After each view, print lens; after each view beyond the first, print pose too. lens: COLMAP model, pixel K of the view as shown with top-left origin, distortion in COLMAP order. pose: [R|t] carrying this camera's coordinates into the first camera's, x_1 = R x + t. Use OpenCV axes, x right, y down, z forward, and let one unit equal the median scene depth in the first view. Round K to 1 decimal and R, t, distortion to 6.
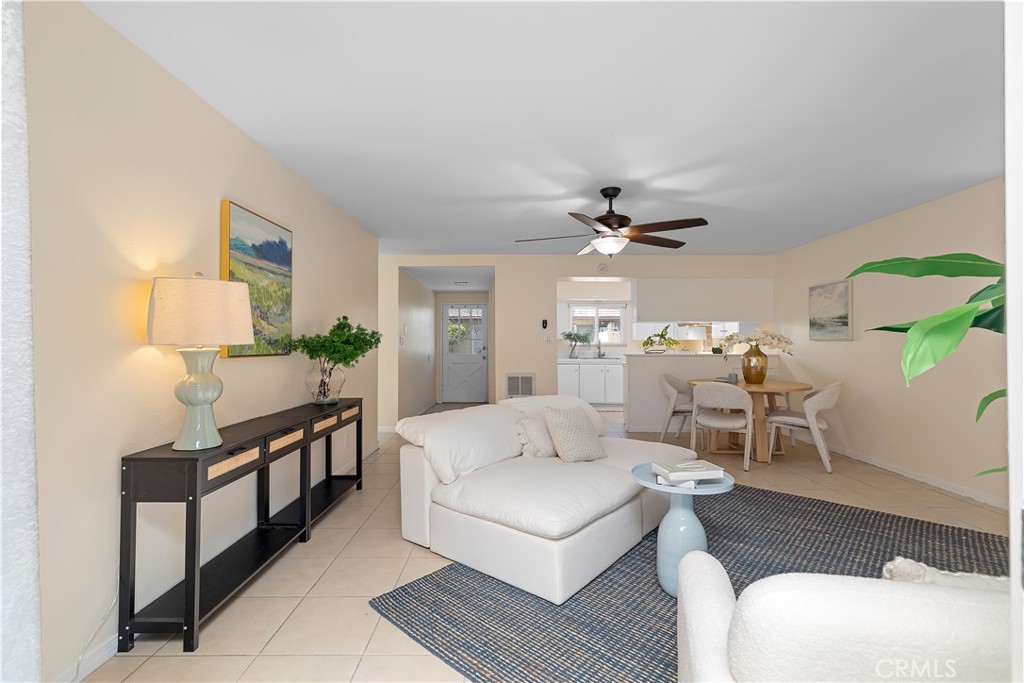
lens RADIAL K [[459.4, 0, 512.3], [0, 459.4, 341.9], [0, 0, 1]] dist [0.009979, -0.000634]
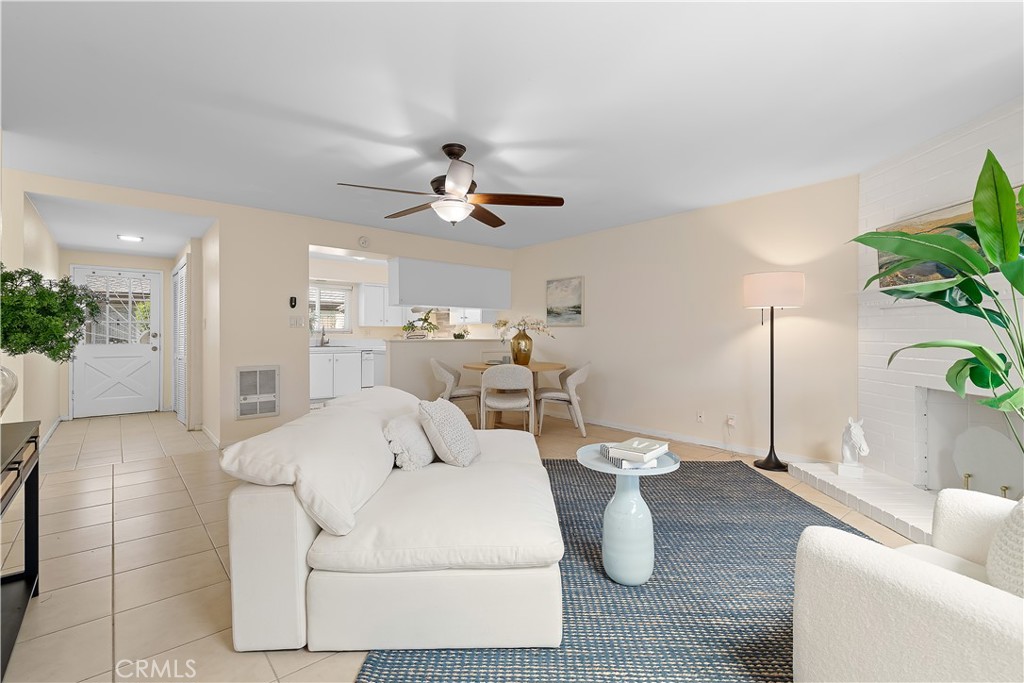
lens RADIAL K [[459.4, 0, 507.6], [0, 459.4, 336.2], [0, 0, 1]] dist [0.009979, -0.000634]
pose [[0.764264, -0.001329, 0.644902, -0.200462], [-0.004499, 0.999963, 0.007392, 0.015161], [-0.644888, -0.008551, 0.764229, 0.194405]]
